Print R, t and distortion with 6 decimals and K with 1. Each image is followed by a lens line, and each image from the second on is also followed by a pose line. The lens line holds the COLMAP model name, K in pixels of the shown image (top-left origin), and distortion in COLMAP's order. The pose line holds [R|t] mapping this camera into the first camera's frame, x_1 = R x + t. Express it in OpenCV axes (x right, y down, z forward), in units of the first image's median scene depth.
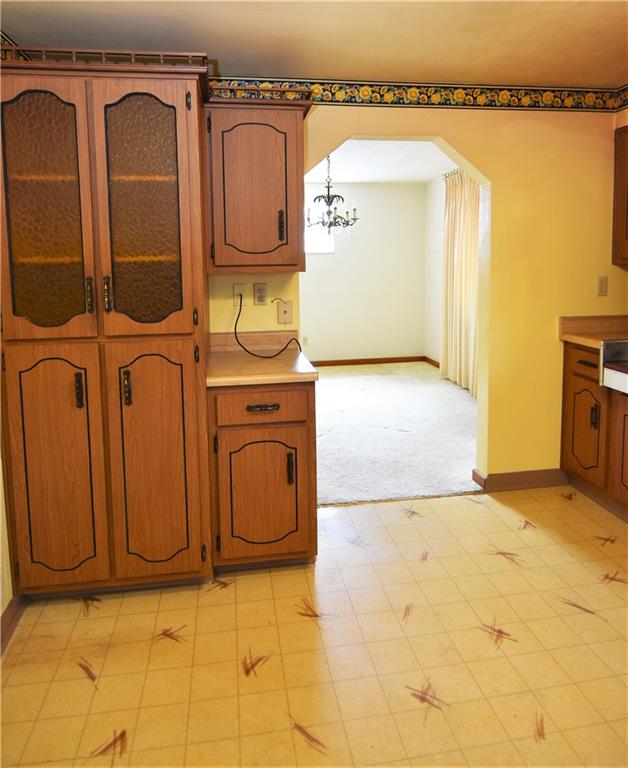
lens RADIAL K [[516.8, 0, 311.5], [0, 516.8, 302.1], [0, 0, 1]] dist [-0.002764, -0.005696]
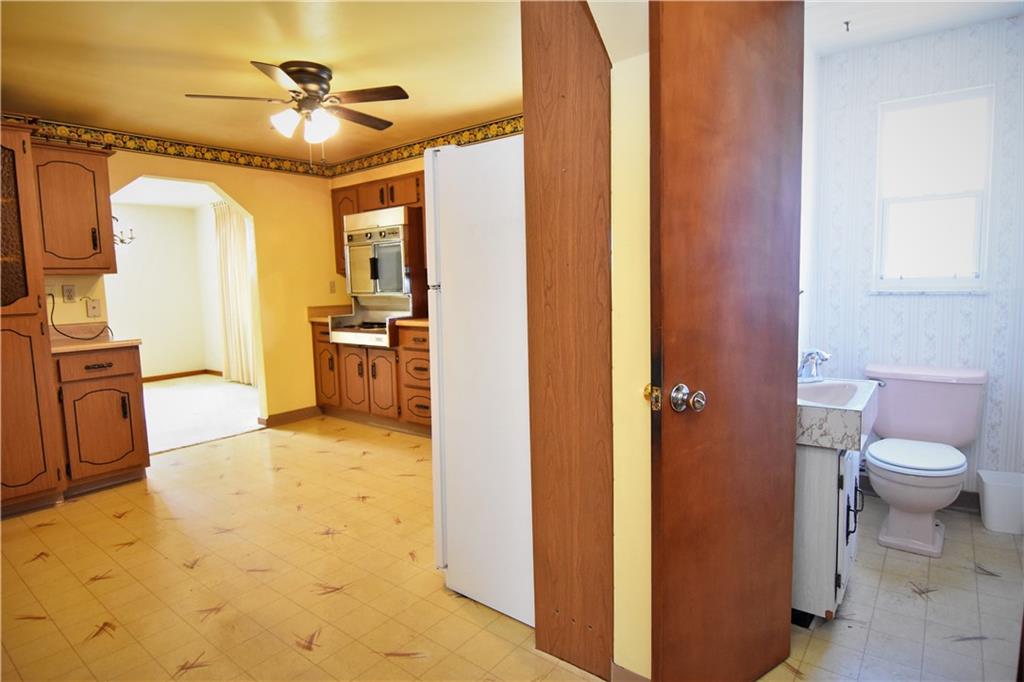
lens RADIAL K [[551.8, 0, 509.6], [0, 551.8, 338.6], [0, 0, 1]] dist [-0.000683, -0.016948]
pose [[0.733332, -0.074247, 0.675805, -0.247664], [0.073880, 0.996835, 0.029347, 0.148662], [-0.675845, 0.028407, 0.736496, -0.777603]]
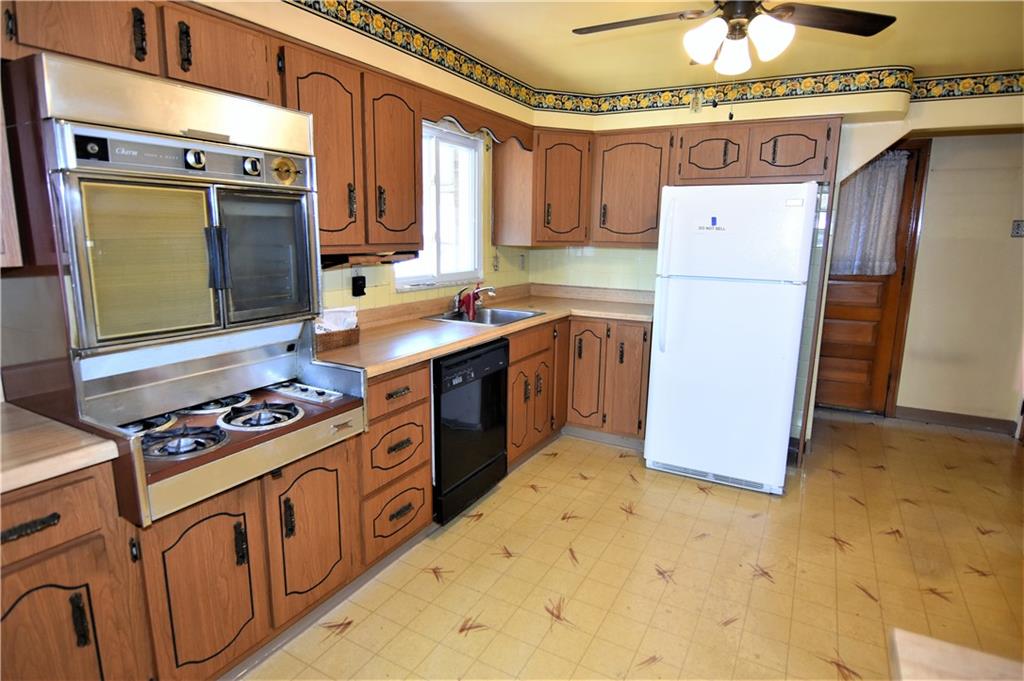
lens RADIAL K [[551.8, 0, 509.6], [0, 551.8, 338.1], [0, 0, 1]] dist [-0.000683, -0.016948]
pose [[-0.784345, -0.115770, 0.609426, 0.014103], [0.050391, 0.967293, 0.248607, -0.122220], [-0.618274, 0.225703, -0.752858, 1.216778]]
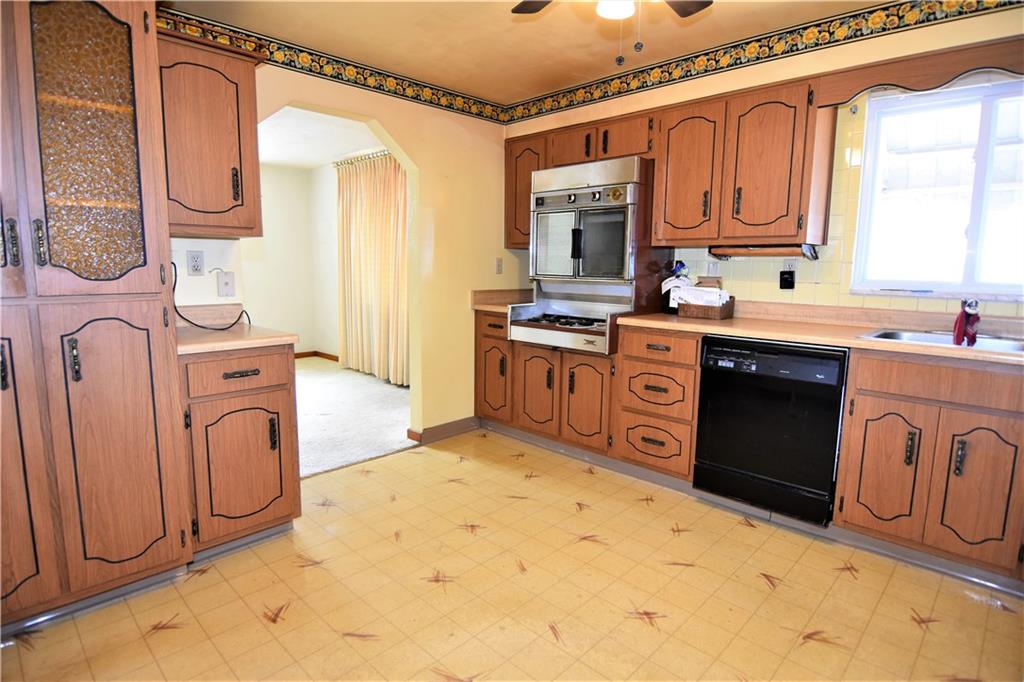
lens RADIAL K [[536.8, 0, 506.0], [0, 536.8, 337.7], [0, 0, 1]] dist [0.001080, -0.017365]
pose [[0.803227, -0.058526, 0.592791, -0.251405], [0.028903, 0.997819, 0.059352, 0.082333], [-0.594972, -0.030540, 0.803166, -0.070927]]
